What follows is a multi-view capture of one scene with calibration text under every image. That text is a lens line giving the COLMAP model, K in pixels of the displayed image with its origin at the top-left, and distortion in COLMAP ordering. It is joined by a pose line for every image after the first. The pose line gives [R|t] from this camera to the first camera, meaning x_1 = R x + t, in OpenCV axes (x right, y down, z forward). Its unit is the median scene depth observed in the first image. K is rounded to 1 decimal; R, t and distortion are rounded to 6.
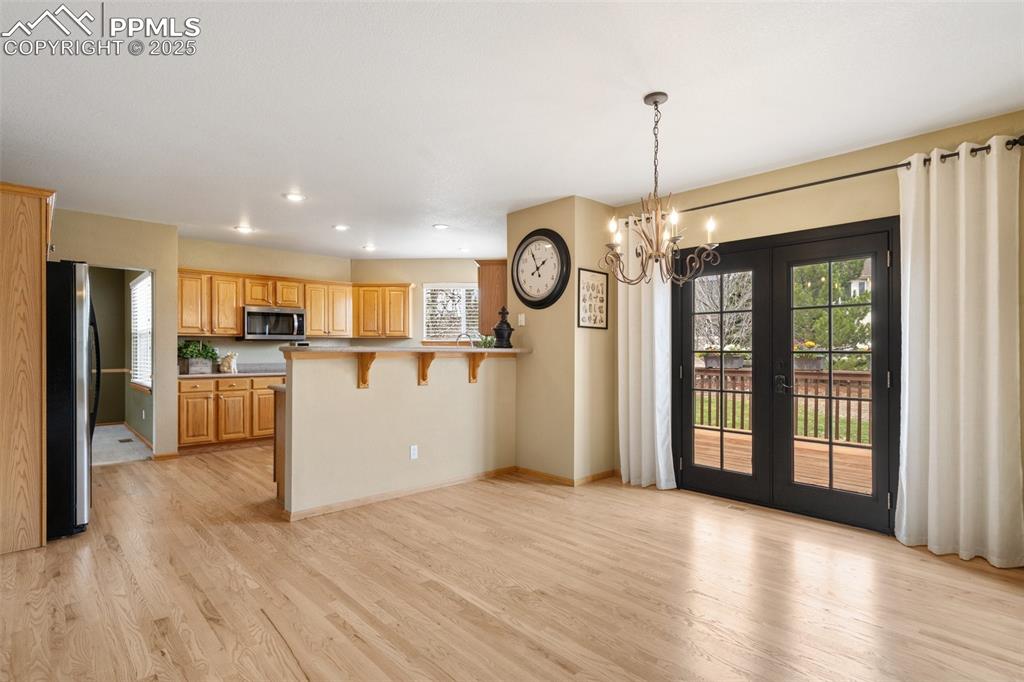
lens RADIAL K [[515.5, 0, 509.4], [0, 515.5, 346.8], [0, 0, 1]] dist [0.000860, -0.000075]
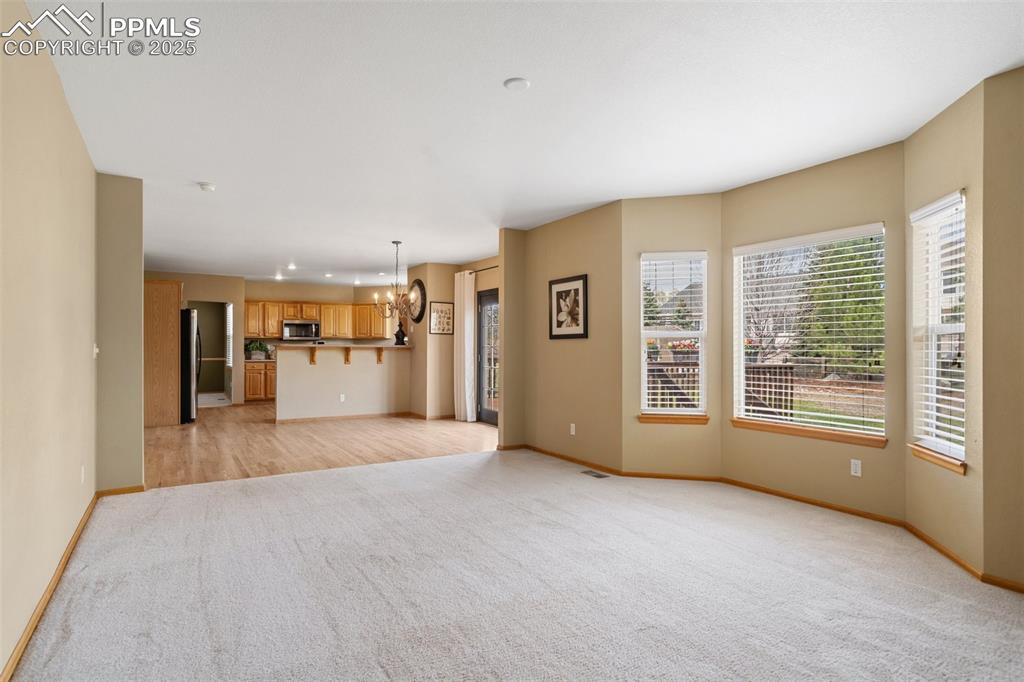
lens RADIAL K [[559.1, 0, 512.0], [0, 559.1, 341.0], [0, 0, 1]] dist [-0.000428, -0.000305]
pose [[0.979923, -0.000563, -0.199374, 0.629040], [-0.000545, 0.999985, -0.005503, -0.000724], [0.199374, 0.005501, 0.979908, -0.689460]]
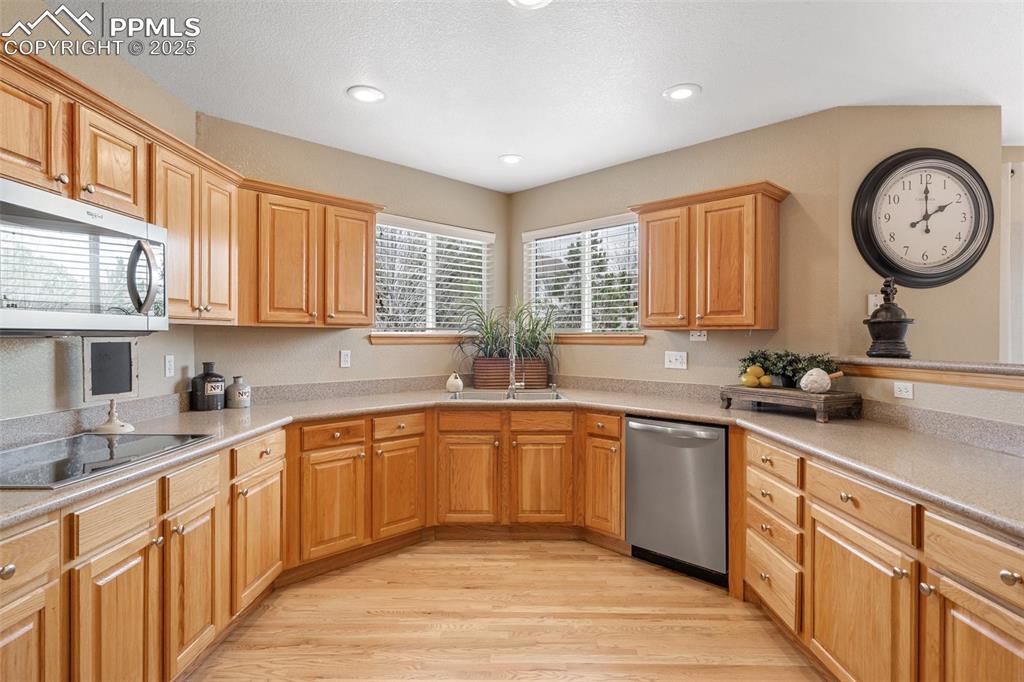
lens RADIAL K [[537.8, 0, 512.1], [0, 537.8, 338.8], [0, 0, 1]] dist [0.003930, 0.001240]
pose [[0.690348, 0.000291, 0.723478, -0.561832], [-0.005102, 0.999977, 0.004466, -0.013780], [-0.723460, -0.006774, 0.690333, 0.744614]]
